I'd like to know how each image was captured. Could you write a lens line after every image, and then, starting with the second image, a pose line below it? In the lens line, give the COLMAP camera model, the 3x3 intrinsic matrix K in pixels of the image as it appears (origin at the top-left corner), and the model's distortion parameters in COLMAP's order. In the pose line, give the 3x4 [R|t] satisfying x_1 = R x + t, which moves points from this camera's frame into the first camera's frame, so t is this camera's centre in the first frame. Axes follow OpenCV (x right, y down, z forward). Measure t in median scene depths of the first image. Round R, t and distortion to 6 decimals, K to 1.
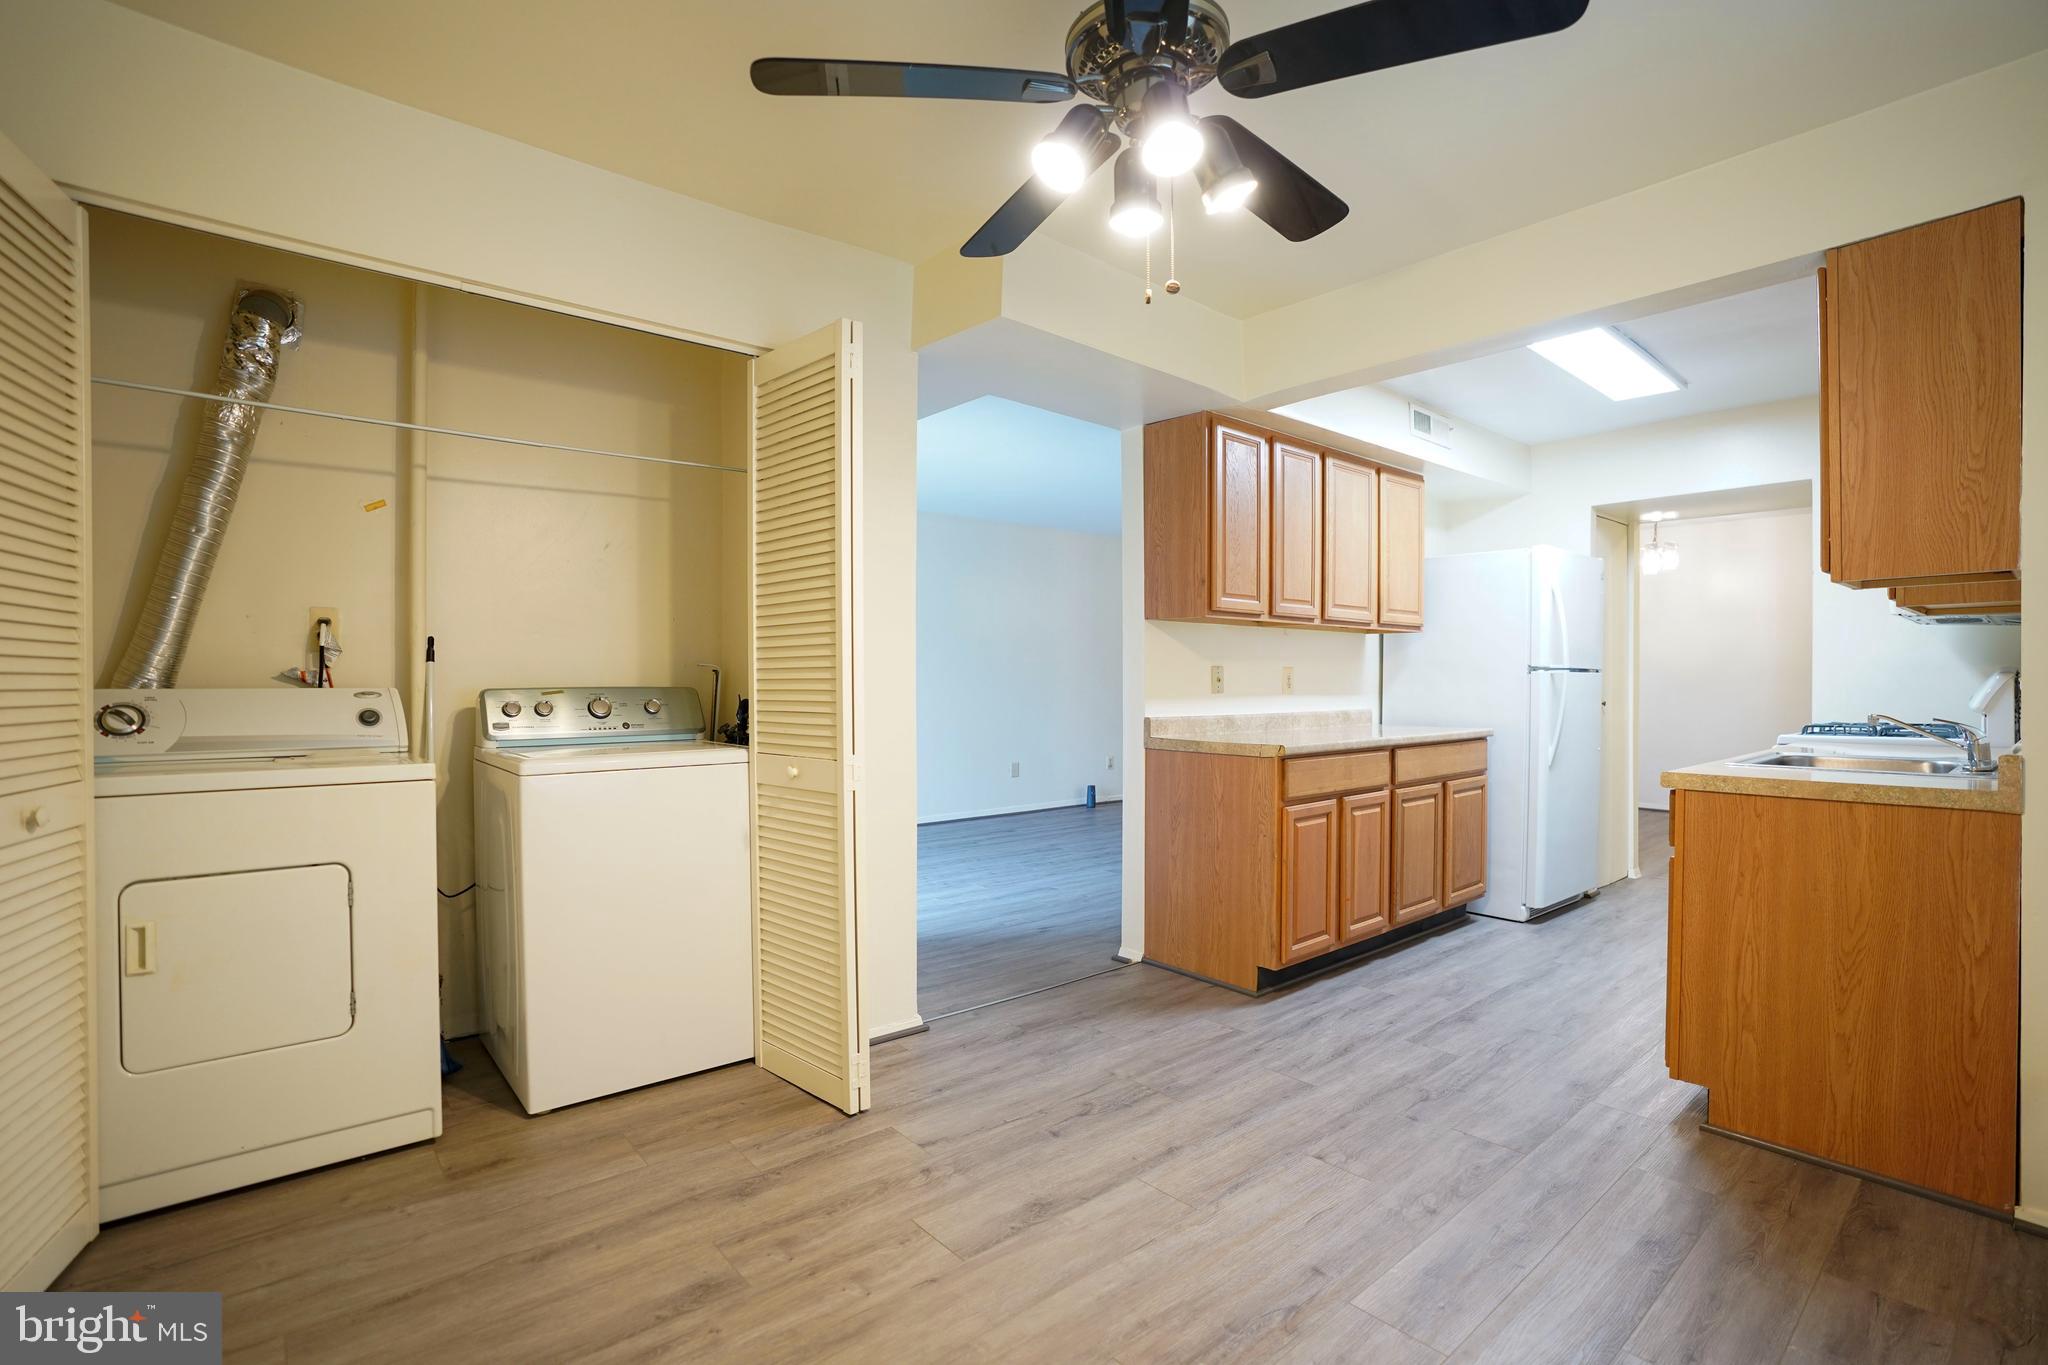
lens RADIAL K [[954.3, 0, 1020.7], [0, 954.3, 697.2], [0, 0, 1]] dist [-0.054521, 0.024798]
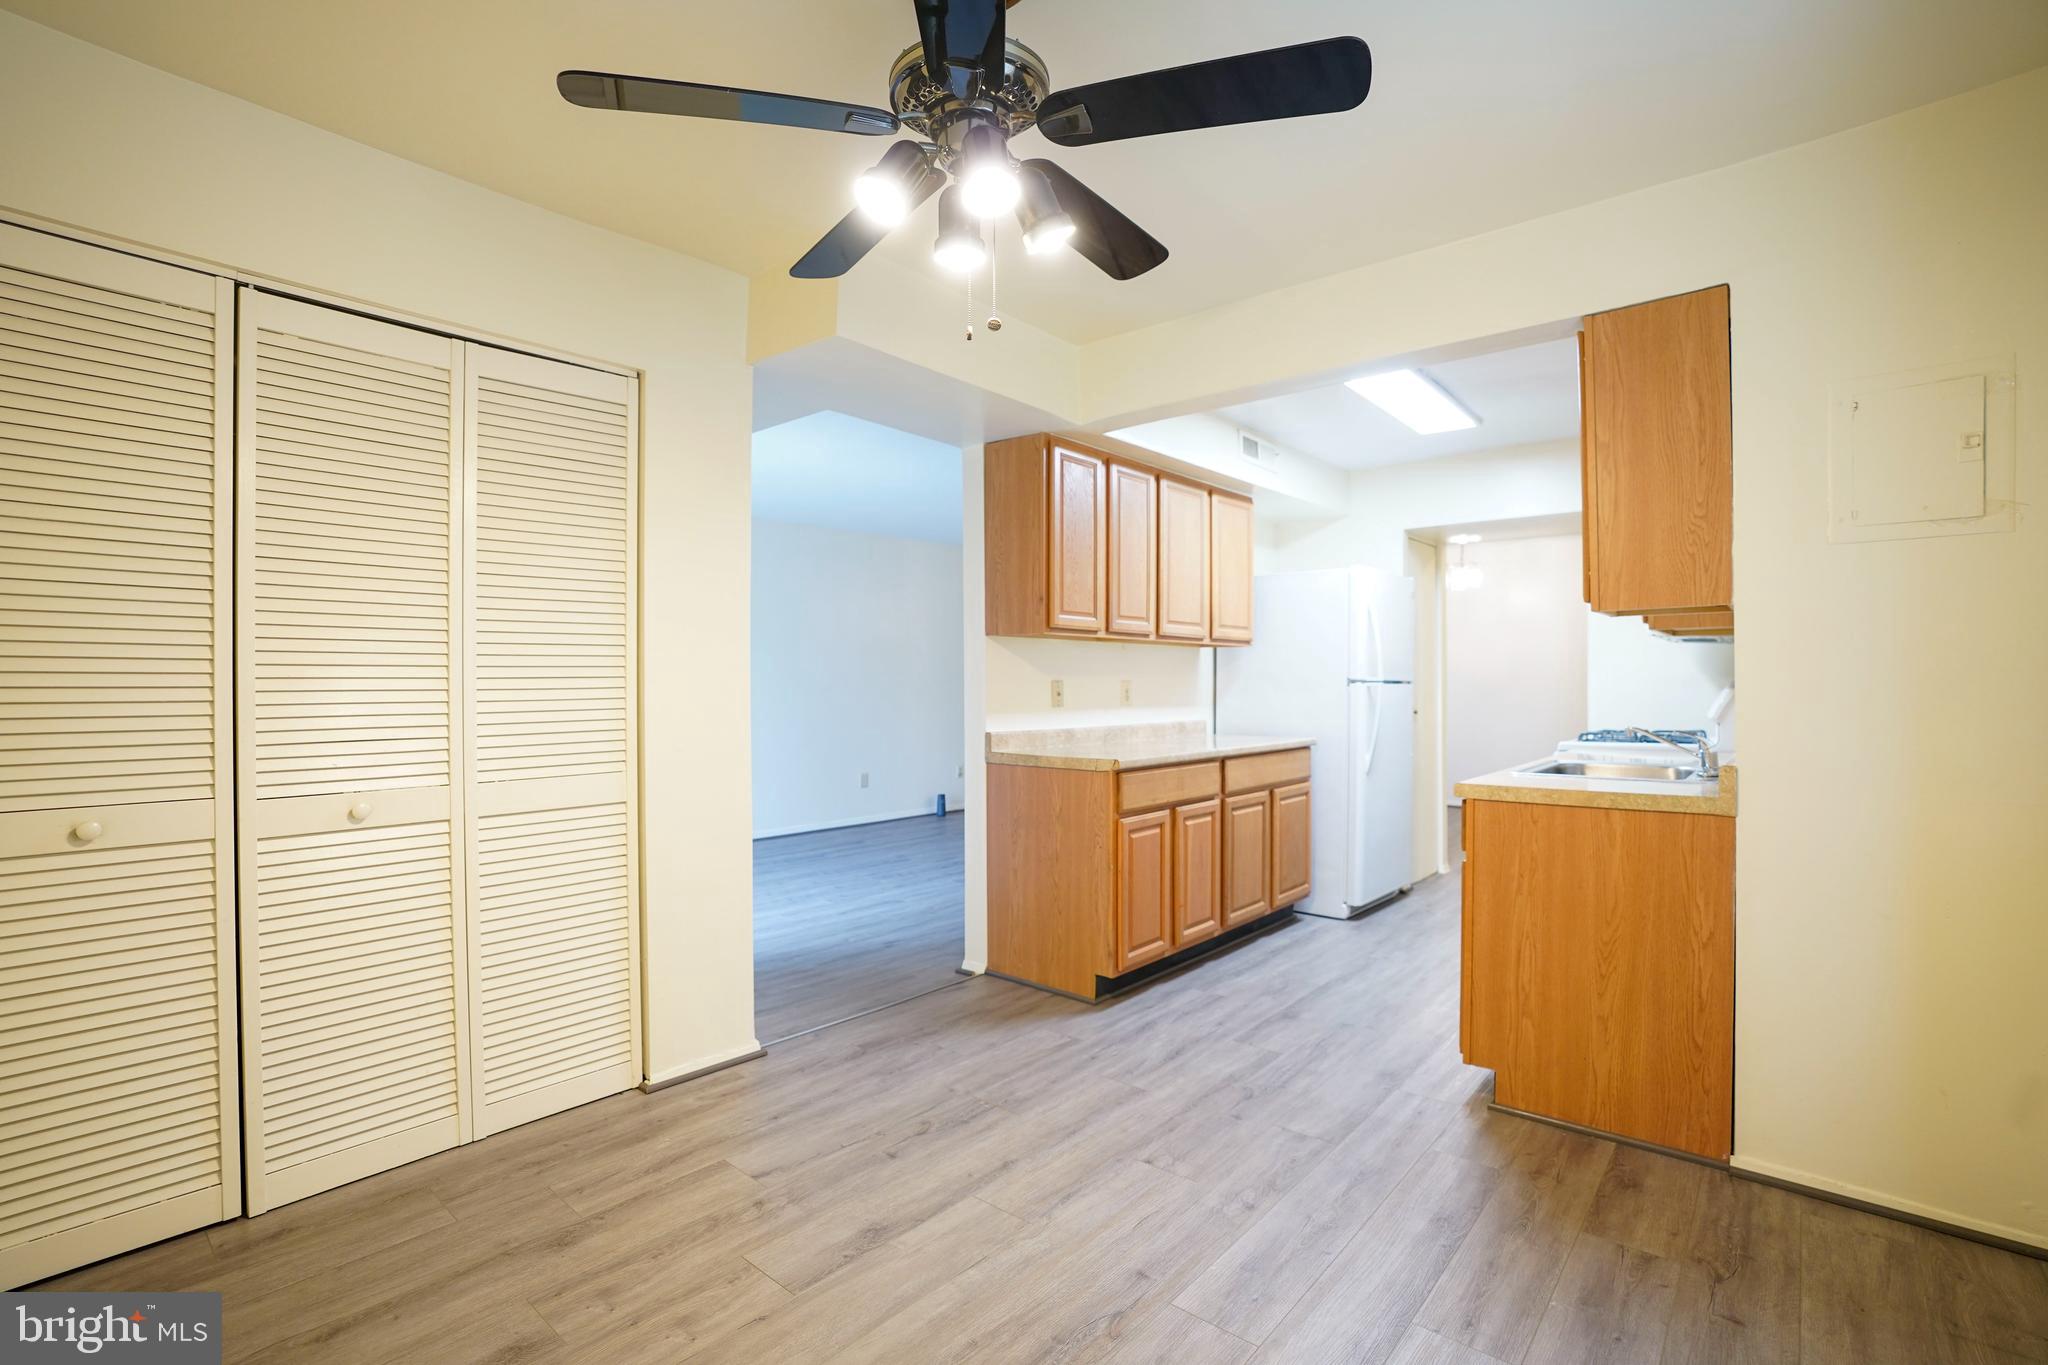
lens RADIAL K [[954.3, 0, 1020.7], [0, 954.3, 697.2], [0, 0, 1]] dist [-0.054521, 0.024798]
pose [[0.988476, -0.004352, 0.151314, 0.022982], [0.005036, 0.999979, -0.004136, -0.019236], [-0.151293, 0.004851, 0.988477, -0.010069]]
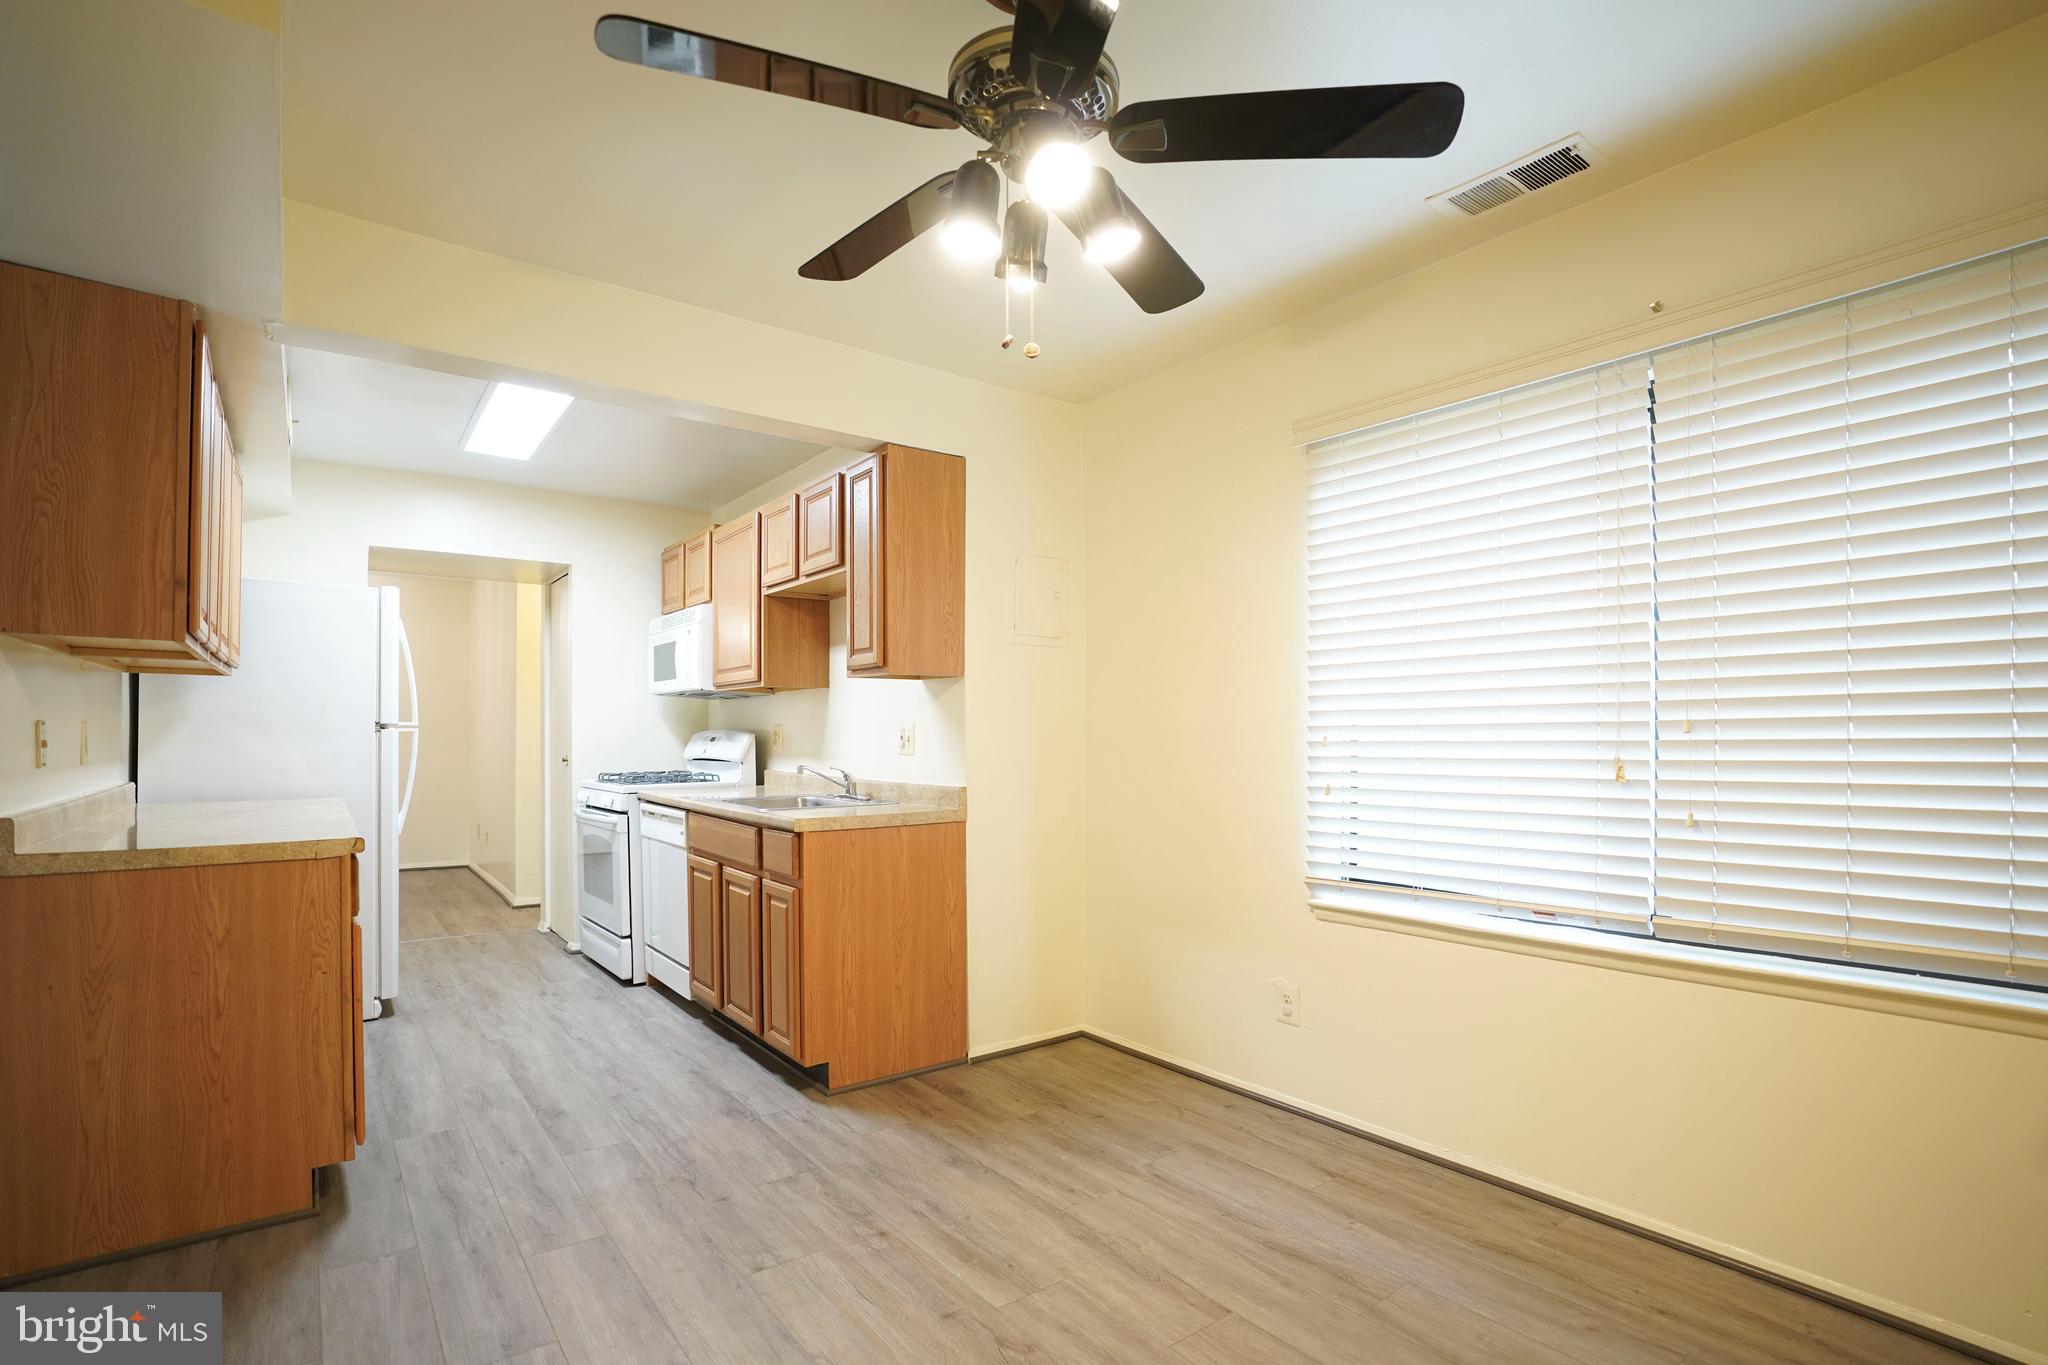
lens RADIAL K [[973.5, 0, 1041.9], [0, 973.5, 735.0], [0, 0, 1]] dist [-0.077498, 0.038565]
pose [[0.042152, -0.003590, 0.999105, -0.589930], [0.014725, 0.999887, 0.002971, -0.029798], [-0.999003, 0.014586, 0.042200, 0.671970]]
